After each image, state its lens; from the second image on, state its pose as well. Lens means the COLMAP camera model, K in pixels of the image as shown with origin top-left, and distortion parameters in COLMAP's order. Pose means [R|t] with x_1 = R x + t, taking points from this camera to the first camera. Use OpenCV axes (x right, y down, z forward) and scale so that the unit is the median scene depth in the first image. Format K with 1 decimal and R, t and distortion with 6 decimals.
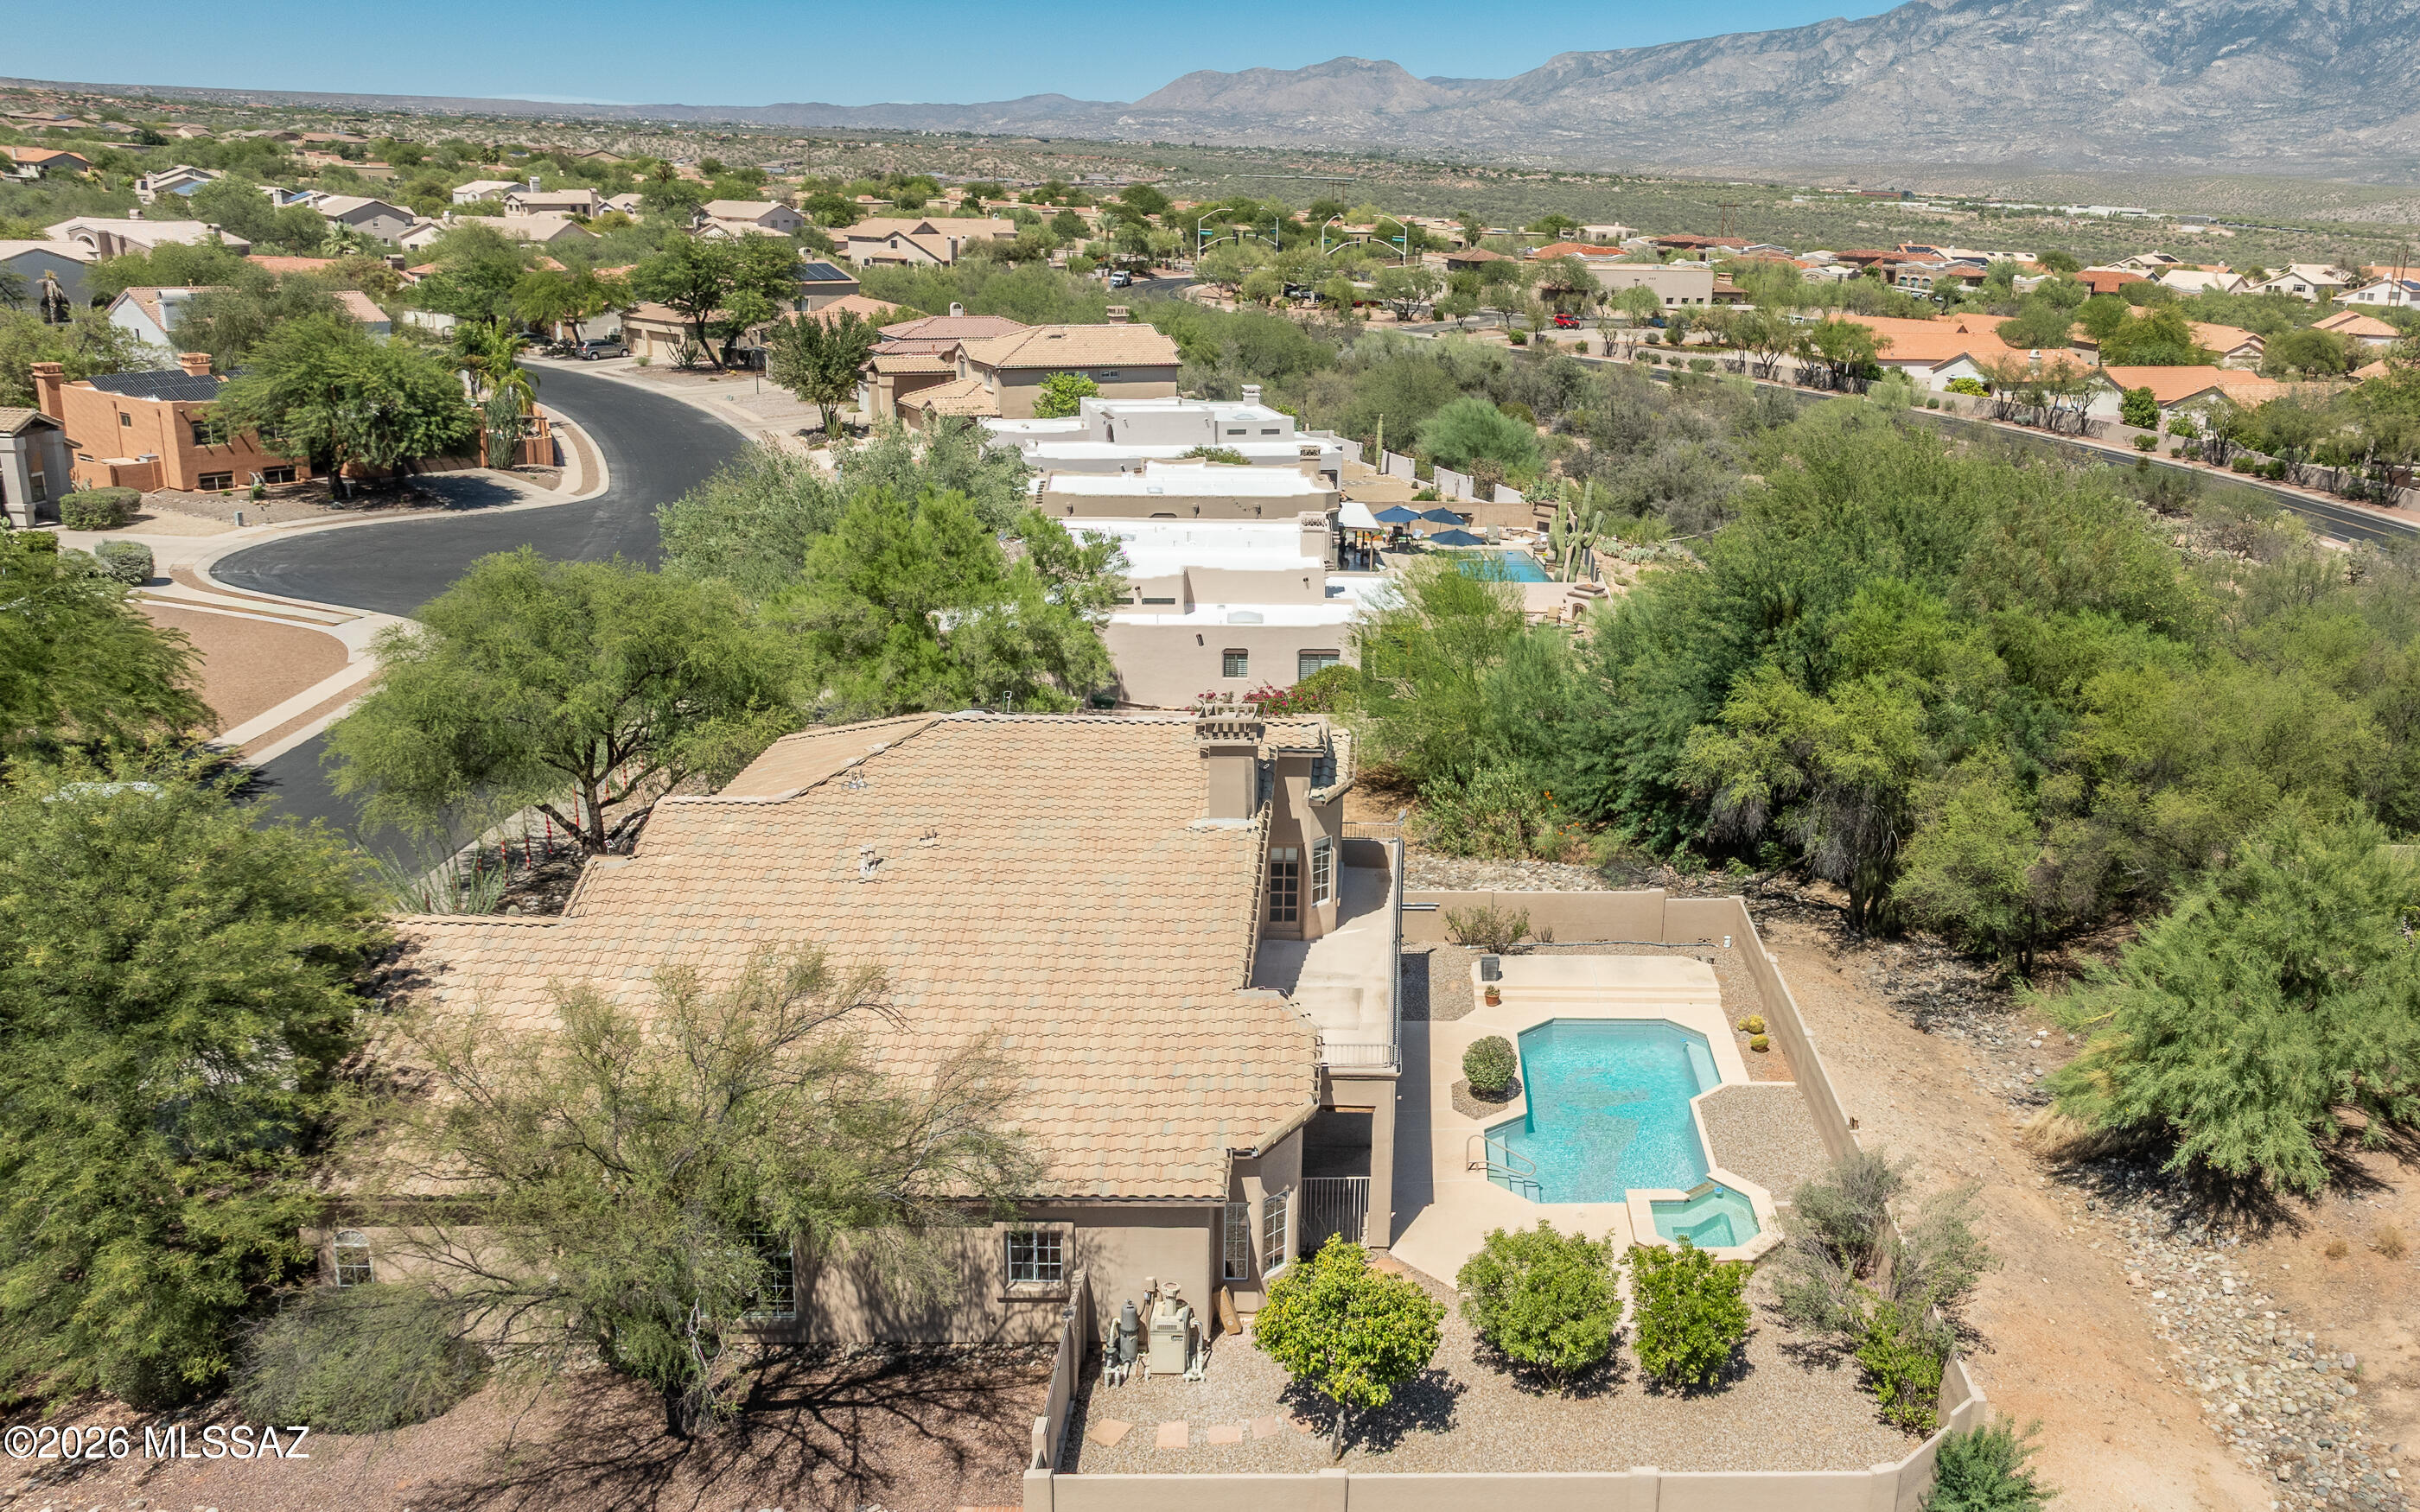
lens RADIAL K [[2006.2, 0, 1210.0], [0, 2006.2, 756.0], [0, 0, 1]] dist [-0.028868, 0.013374]
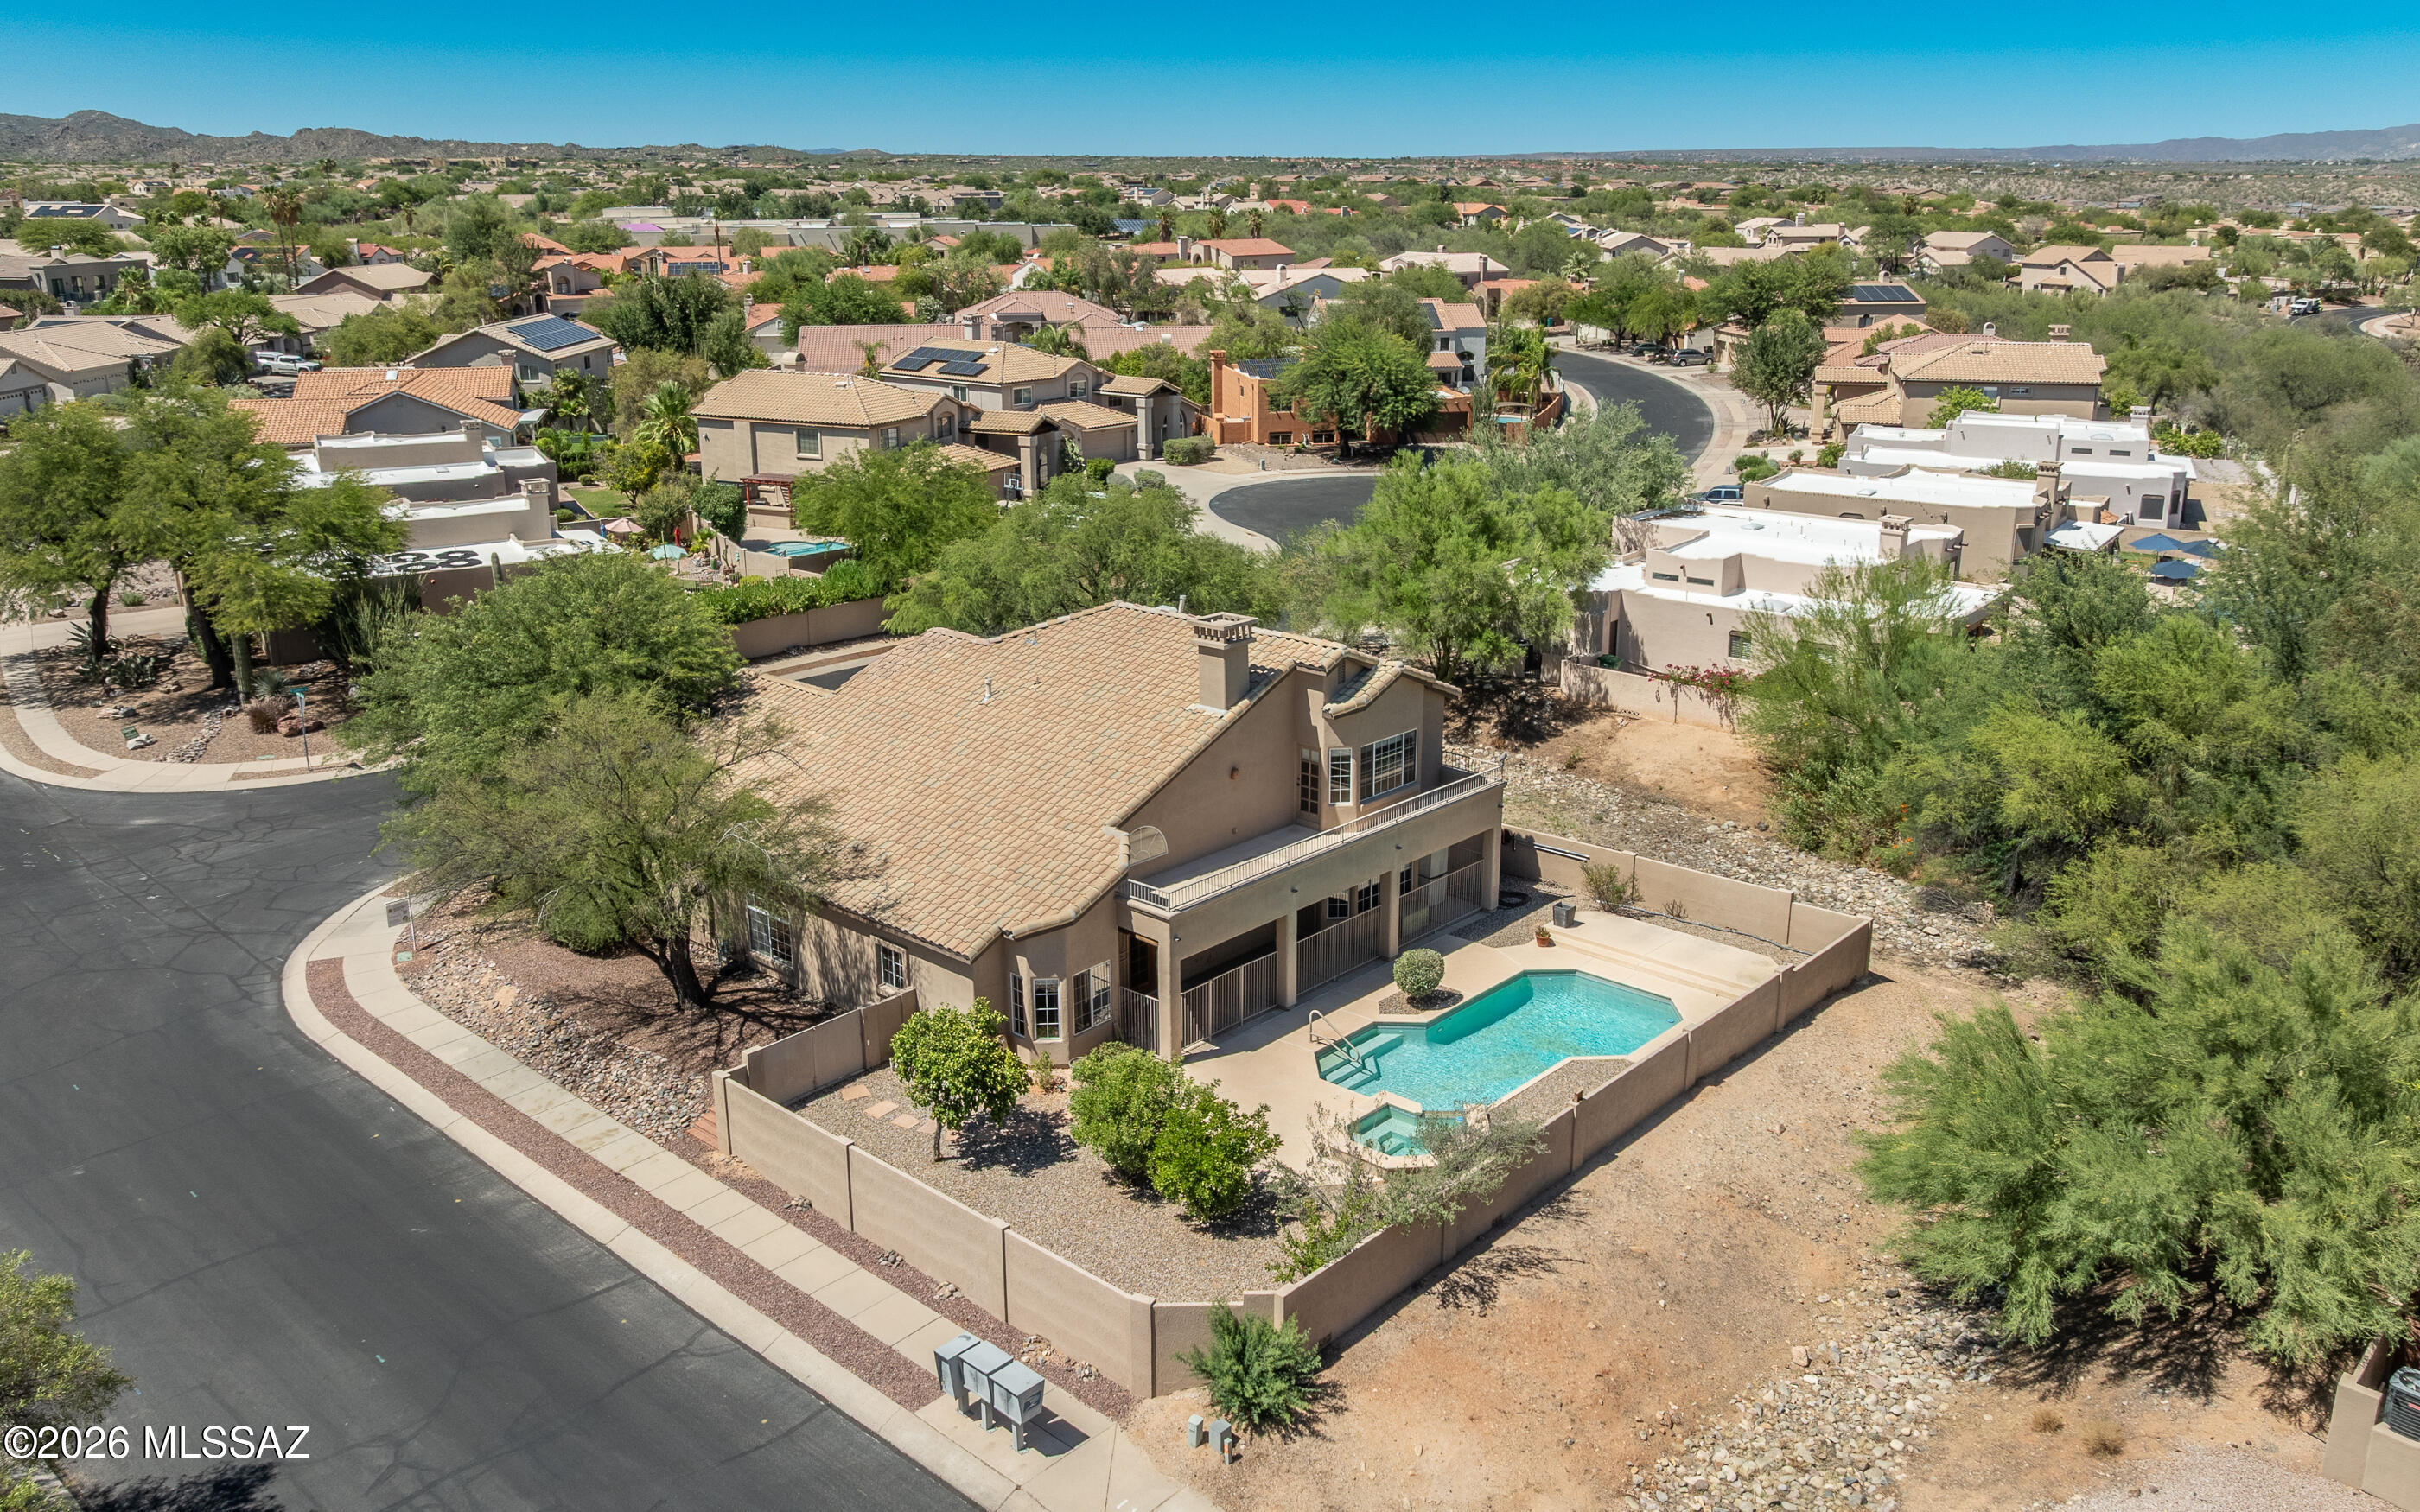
lens RADIAL K [[1788.1, 0, 1253.1], [0, 1788.1, 754.0], [0, 0, 1]] dist [-0.023127, 0.003678]
pose [[0.721745, 0.173203, -0.670138, 0.352148], [-0.168286, 0.983044, 0.072832, -0.011203], [0.671390, 0.060209, 0.738655, 0.096244]]
